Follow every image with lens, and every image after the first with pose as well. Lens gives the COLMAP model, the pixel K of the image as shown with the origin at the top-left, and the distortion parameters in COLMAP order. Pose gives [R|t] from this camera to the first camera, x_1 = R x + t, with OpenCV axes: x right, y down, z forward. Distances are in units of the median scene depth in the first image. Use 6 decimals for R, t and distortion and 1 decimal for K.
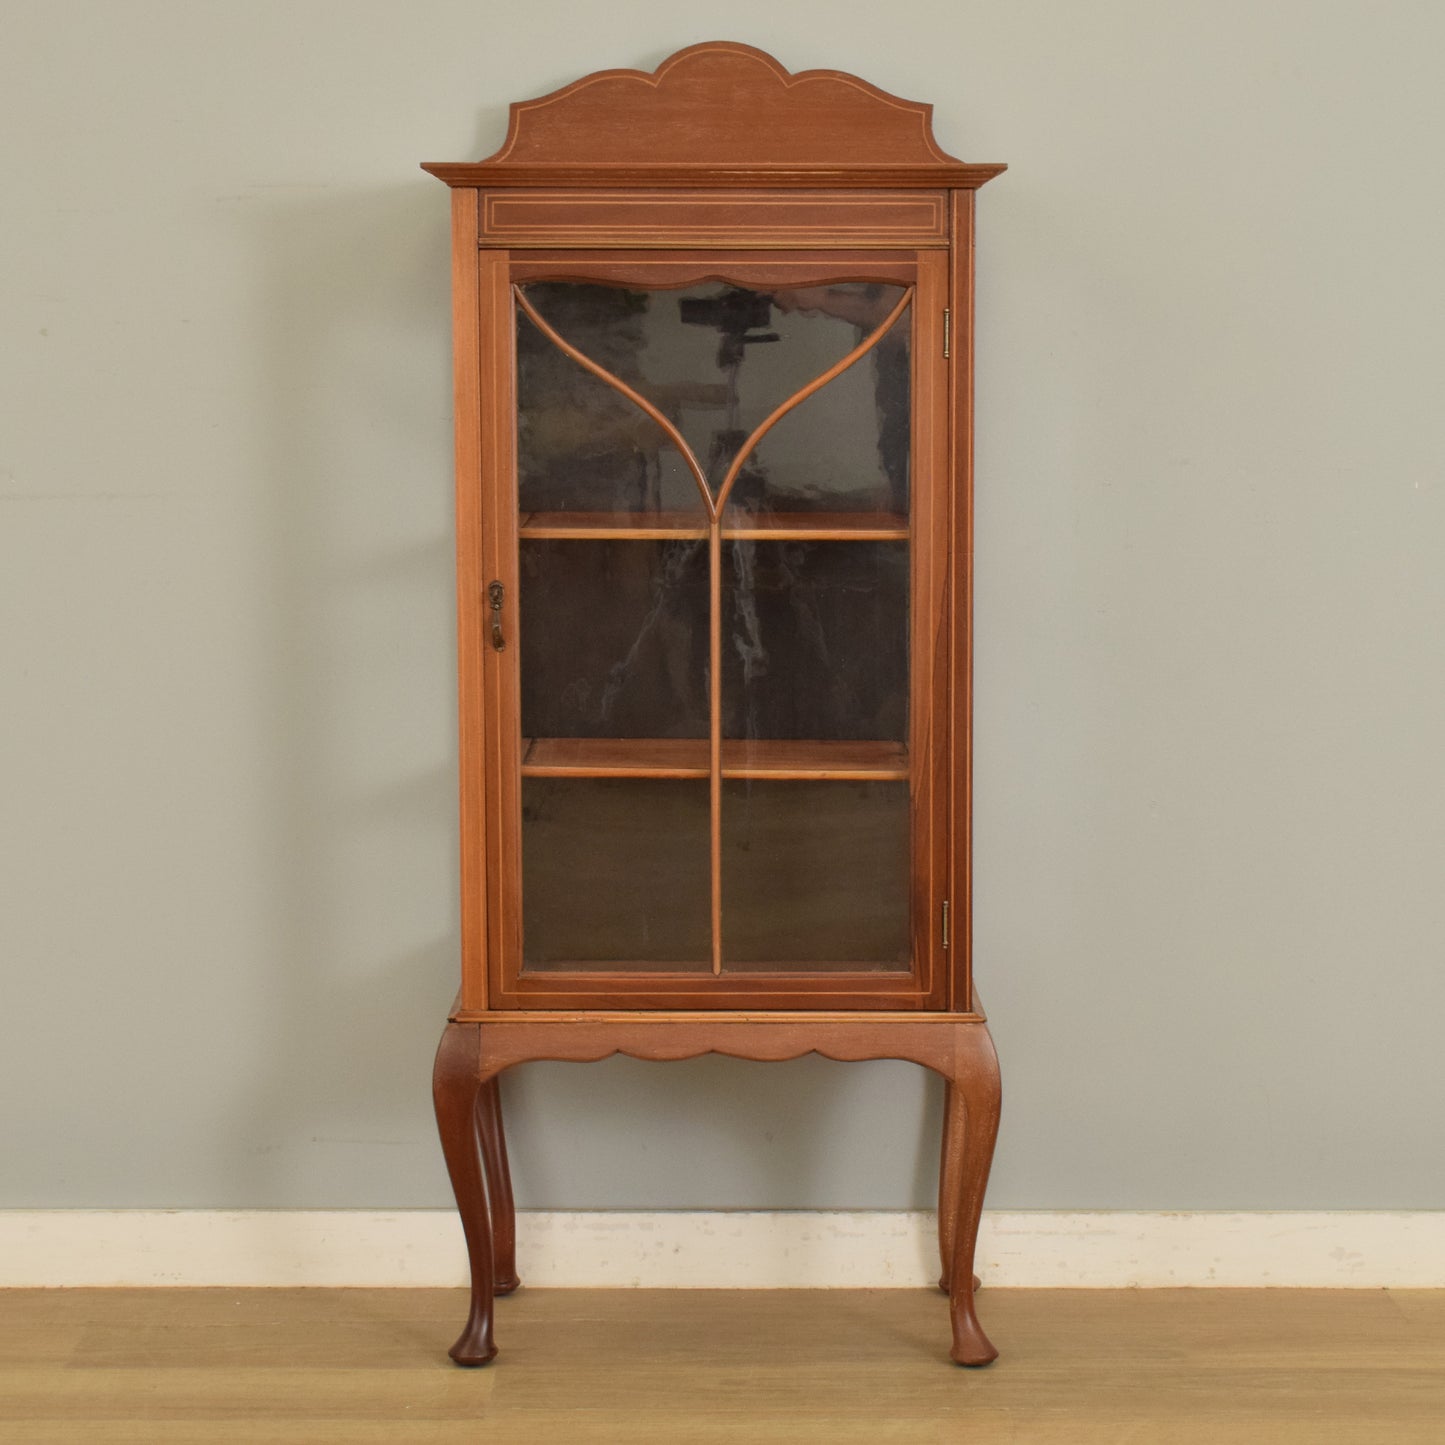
lens RADIAL K [[3817.7, 0, 757.2], [0, 3817.7, 726.6], [0, 0, 1]] dist [-0.006473, 0.000000]
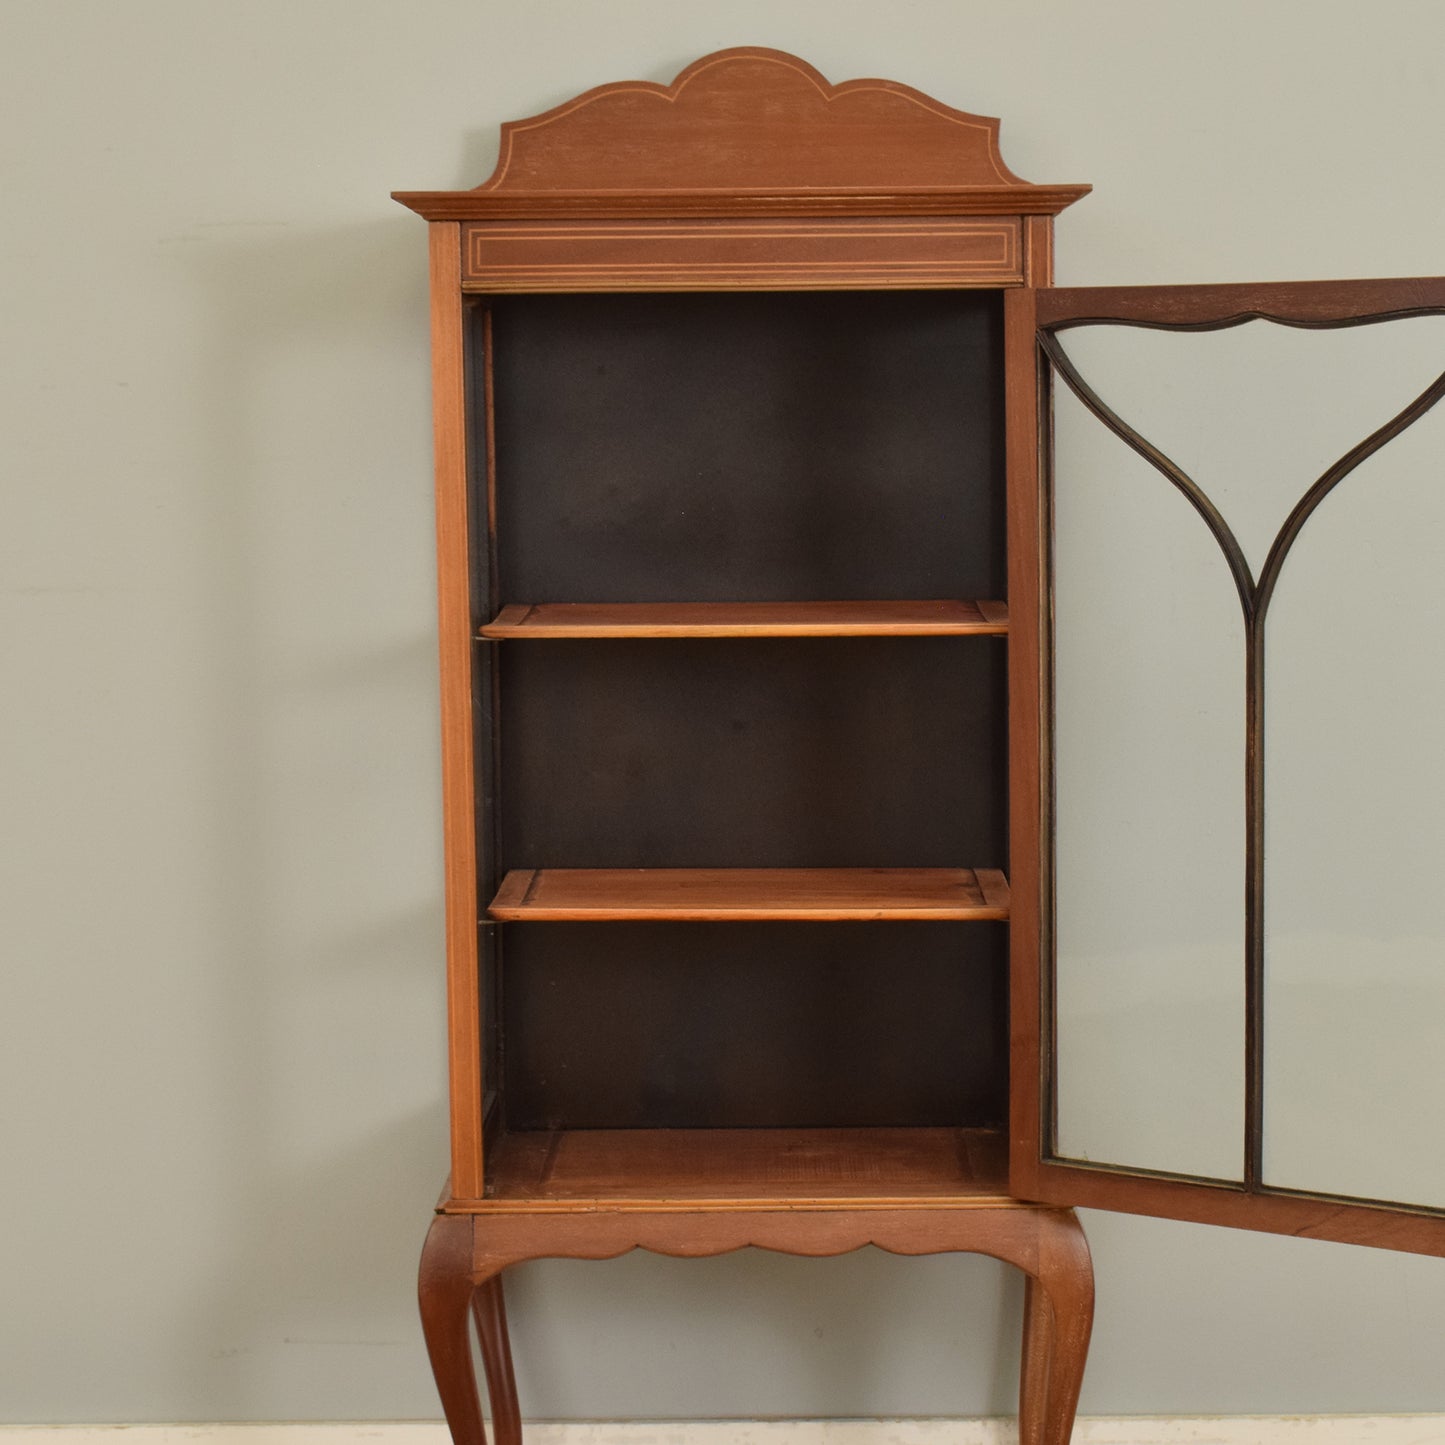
lens RADIAL K [[3817.7, 0, 766.3], [0, 3817.7, 768.4], [0, 0, 1]] dist [-0.006473, 0.000000]
pose [[0.999892, -0.010142, -0.010683, 0.001784], [0.010096, 0.999940, -0.004335, -0.016118], [0.010726, 0.004227, 0.999934, 0.157700]]
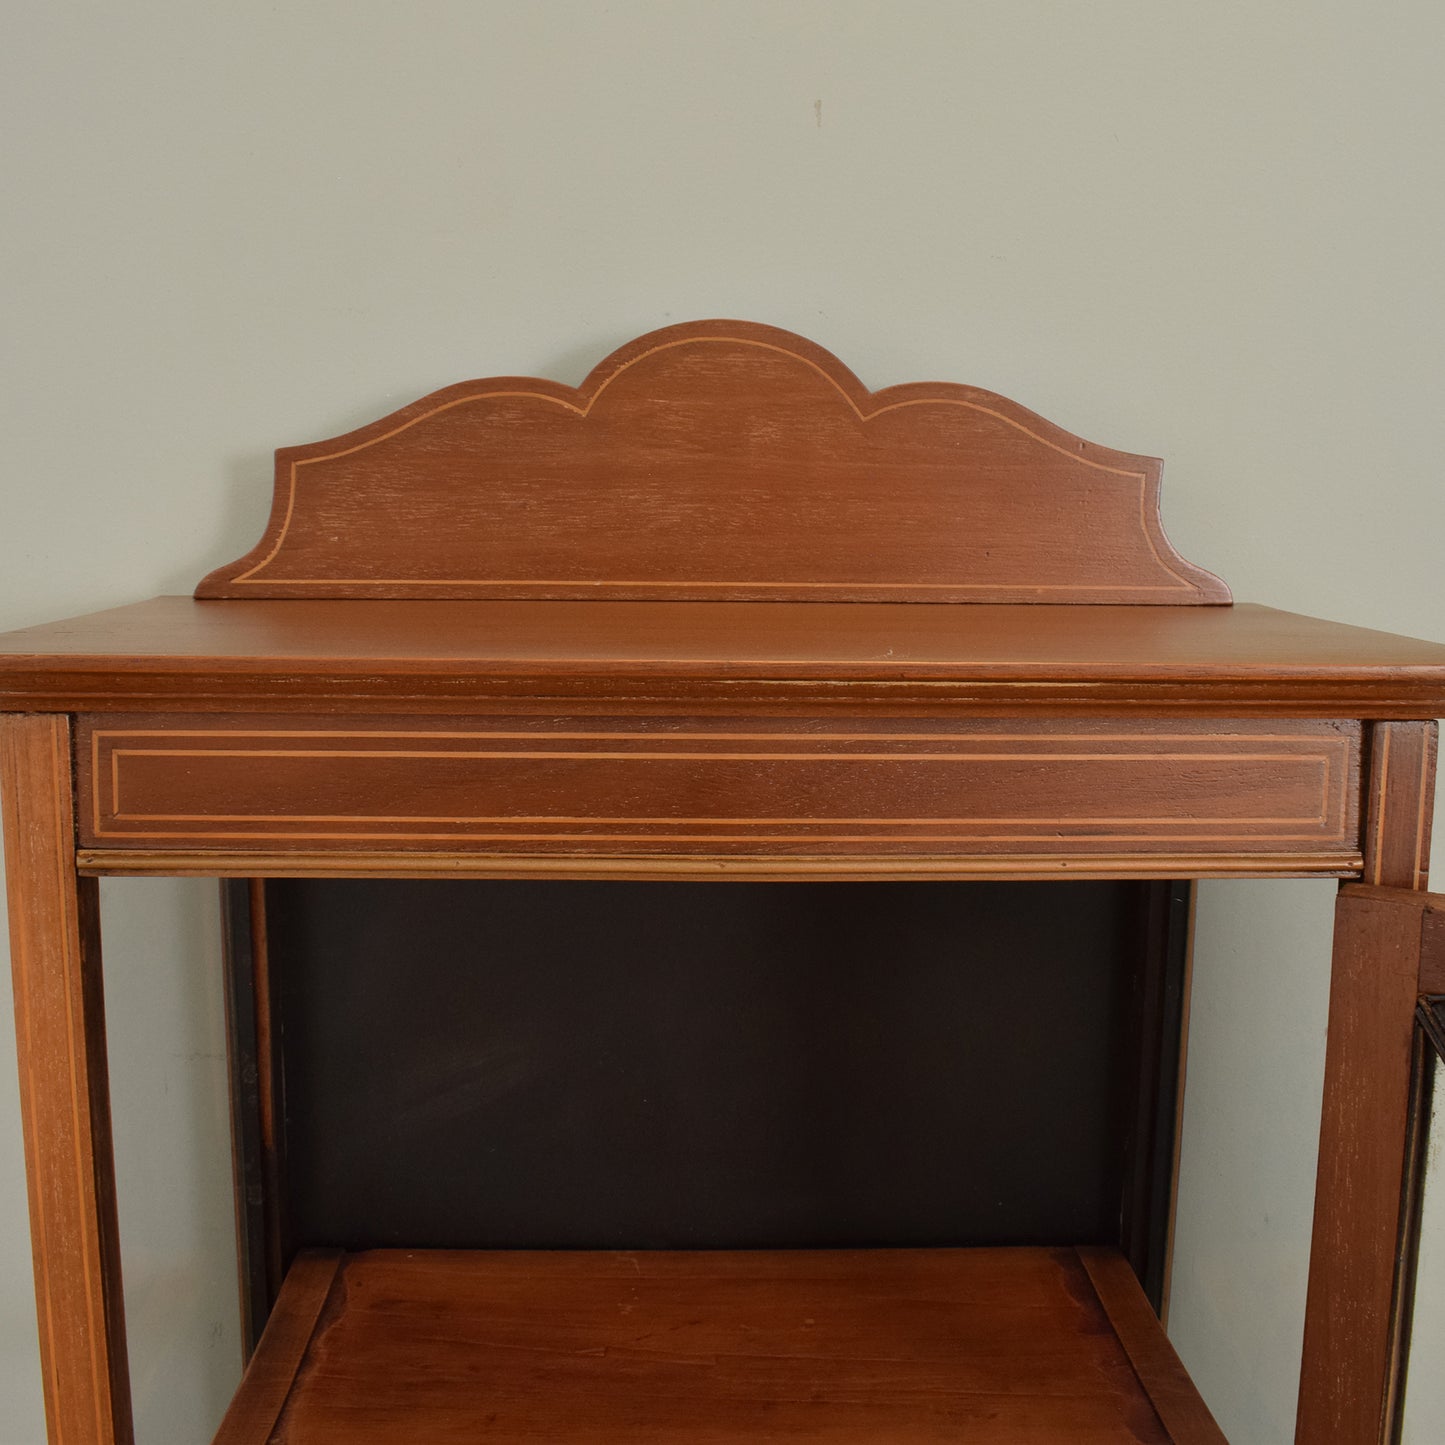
lens RADIAL K [[1700.5, 0, 725.2], [0, 1700.5, 710.9], [0, 0, 1]] dist [-0.090501, 0.000000]
pose [[0.999479, 0.004282, 0.031985, -0.016280], [-0.005123, 0.999642, 0.026252, -0.141110], [-0.031861, -0.026402, 0.999144, 0.814203]]
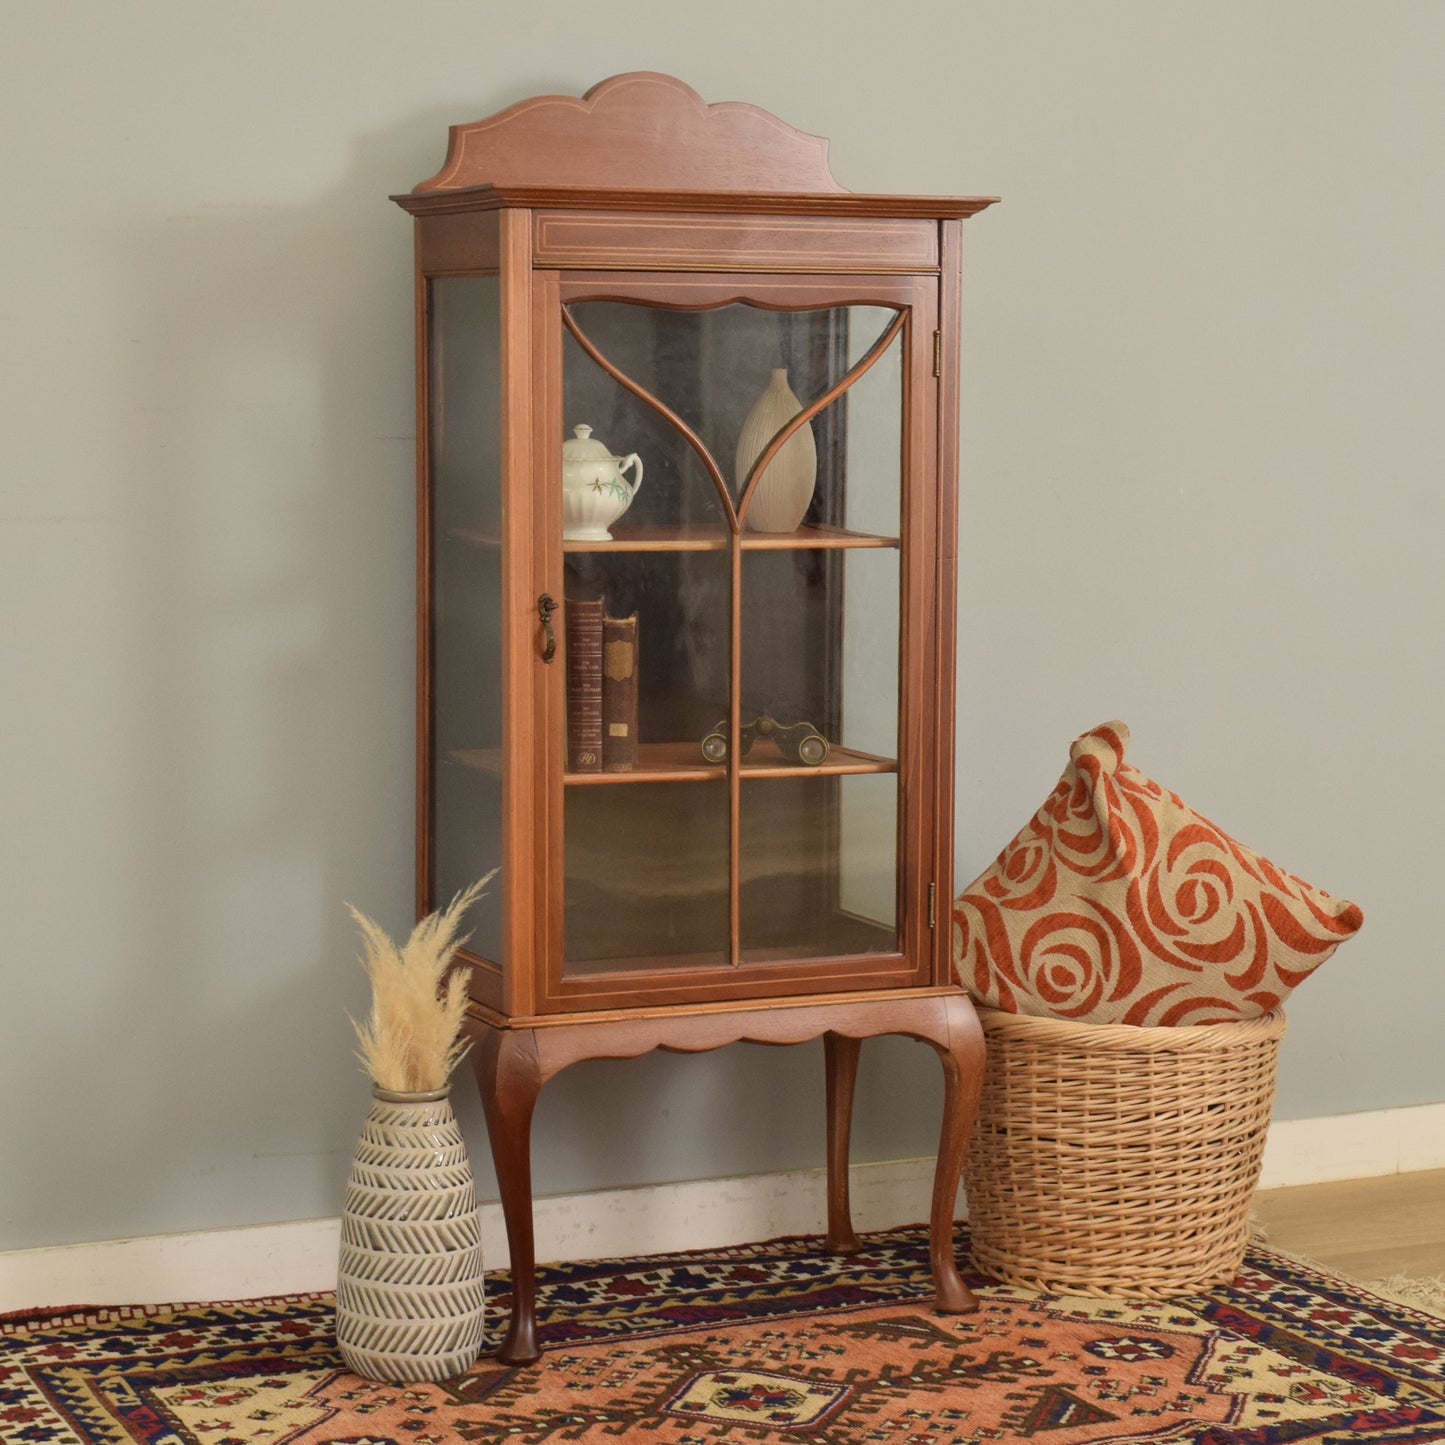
lens RADIAL K [[3487.8, 0, 703.2], [0, 3487.8, 697.0], [0, 0, 1]] dist [-0.007419, 0.000000]
pose [[0.914206, -0.034564, 0.403774, -0.398204], [0.036900, 0.999317, 0.001997, -0.010753], [-0.403567, 0.013074, 0.914857, 0.128242]]
